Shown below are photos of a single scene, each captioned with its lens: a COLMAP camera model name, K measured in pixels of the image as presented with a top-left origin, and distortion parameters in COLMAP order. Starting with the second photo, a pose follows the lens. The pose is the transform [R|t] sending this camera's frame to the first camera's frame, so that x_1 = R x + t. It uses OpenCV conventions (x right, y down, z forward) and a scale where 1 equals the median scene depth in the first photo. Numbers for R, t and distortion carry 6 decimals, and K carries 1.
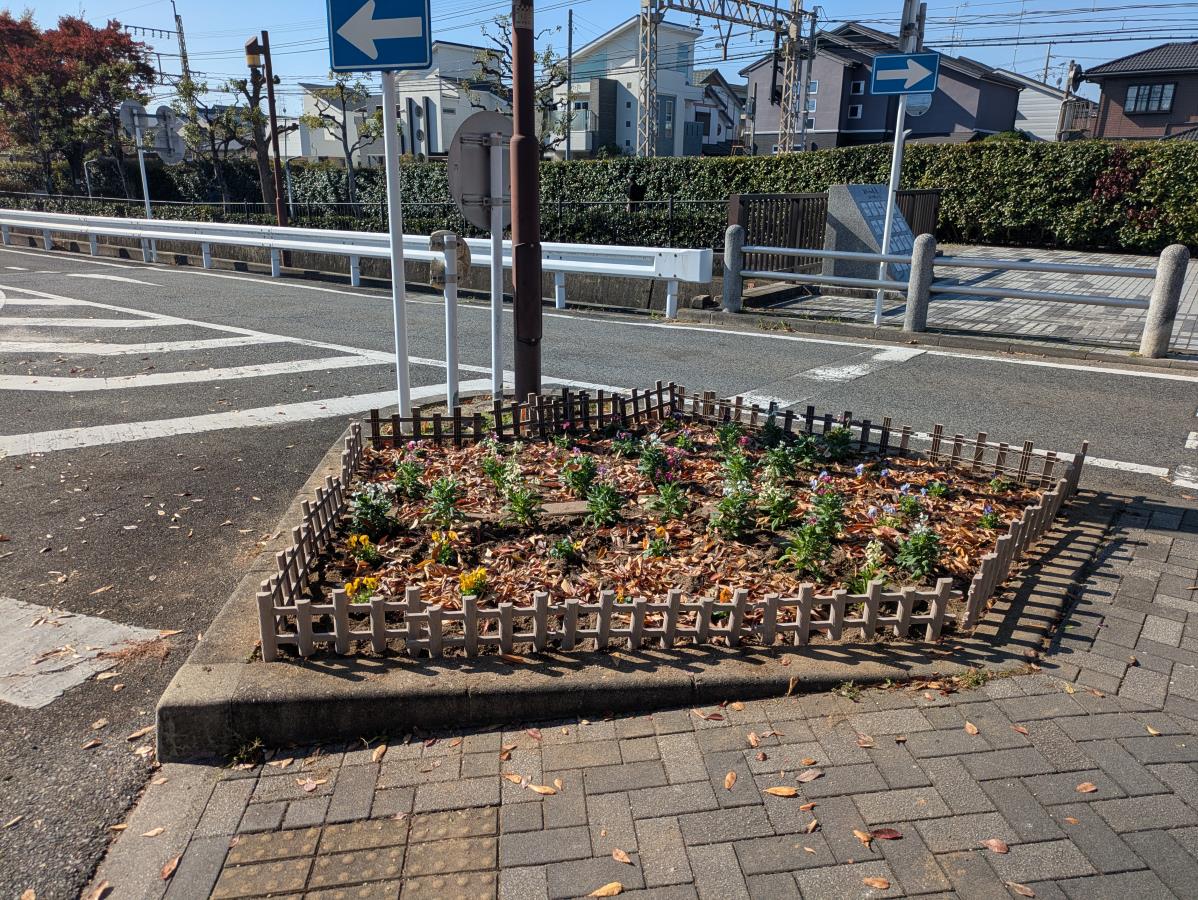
lens RADIAL K [[883.4, 0, 599.0], [0, 883.4, 450.0], [0, 0, 1]] dist [0.030441, -0.028117]
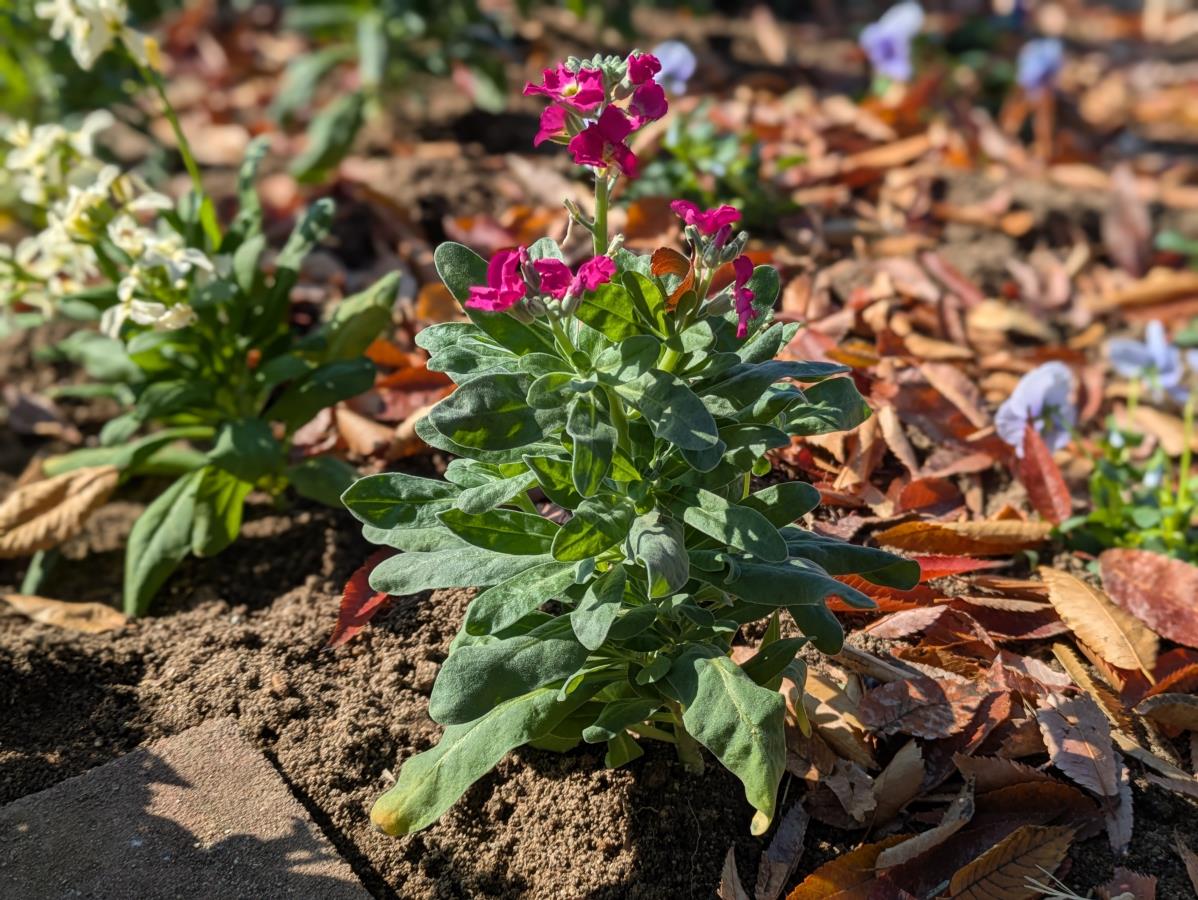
lens RADIAL K [[883.4, 0, 599.0], [0, 883.4, 450.0], [0, 0, 1]] dist [0.030441, -0.028117]
pose [[0.994925, -0.023965, 0.097719, 0.226729], [-0.014684, 0.926234, 0.376663, 0.031844], [-0.099537, -0.376187, 0.921182, 0.846422]]
